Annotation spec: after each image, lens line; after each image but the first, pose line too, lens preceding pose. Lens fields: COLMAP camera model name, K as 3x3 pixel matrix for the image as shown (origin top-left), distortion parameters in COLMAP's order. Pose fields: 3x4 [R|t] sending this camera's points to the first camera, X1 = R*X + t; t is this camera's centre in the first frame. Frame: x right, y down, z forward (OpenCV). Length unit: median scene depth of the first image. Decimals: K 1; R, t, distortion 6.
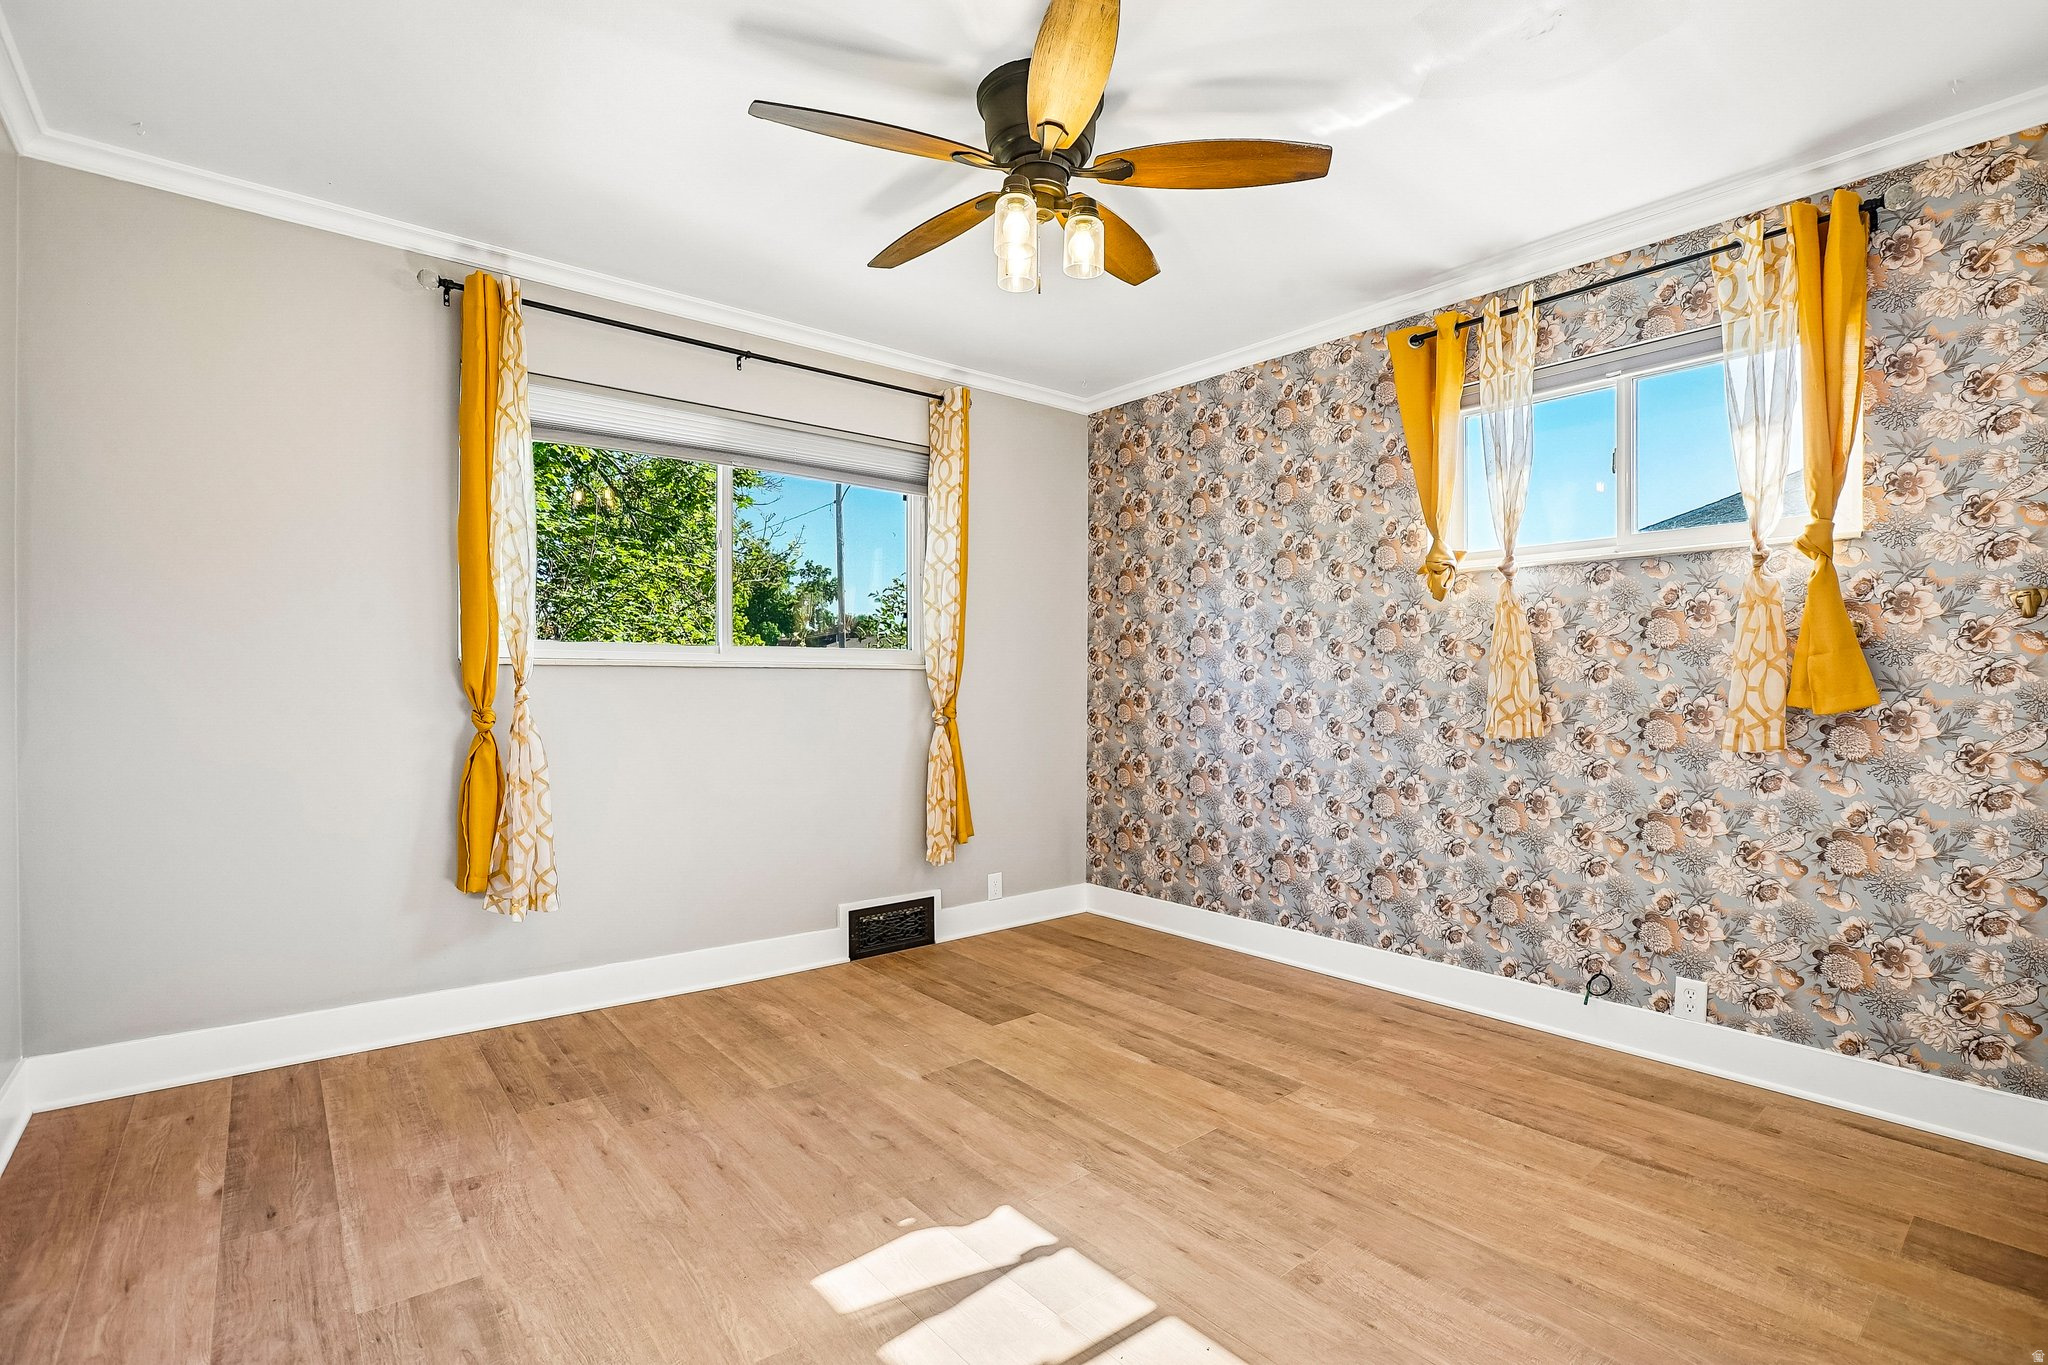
lens RADIAL K [[938.4, 0, 1026.5], [0, 938.4, 688.9], [0, 0, 1]] dist [-0.000470, 0.000144]
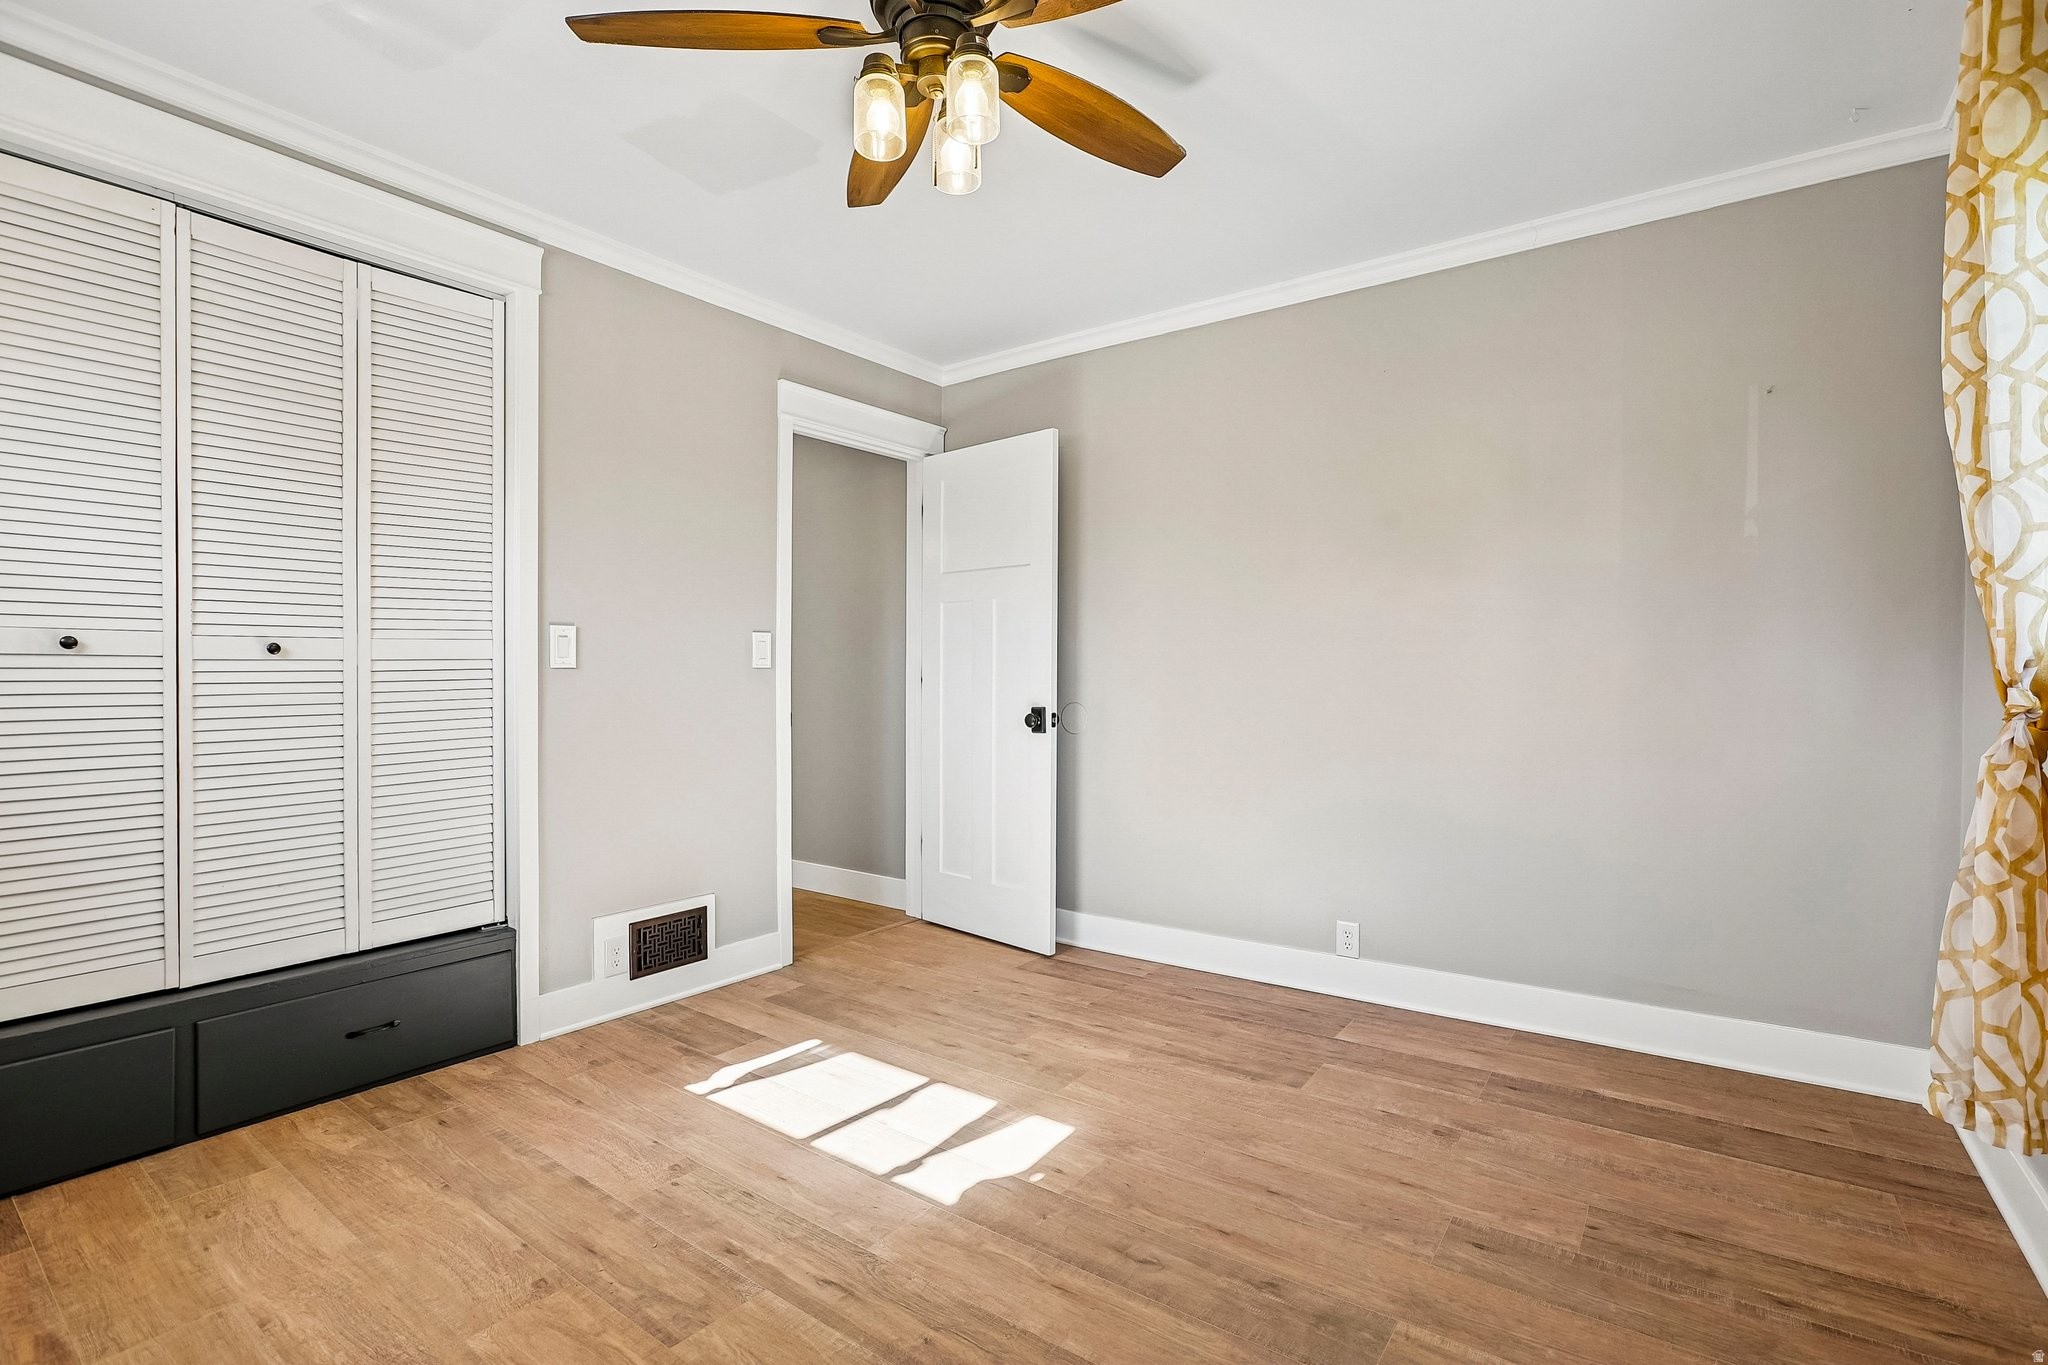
lens RADIAL K [[938.4, 0, 1026.5], [0, 938.4, 688.9], [0, 0, 1]] dist [-0.000470, 0.000144]
pose [[-0.969528, -0.000569, -0.244979, 0.143253], [-0.003648, 0.999920, 0.012116, 0.003593], [0.244952, 0.012640, -0.969453, 1.945169]]
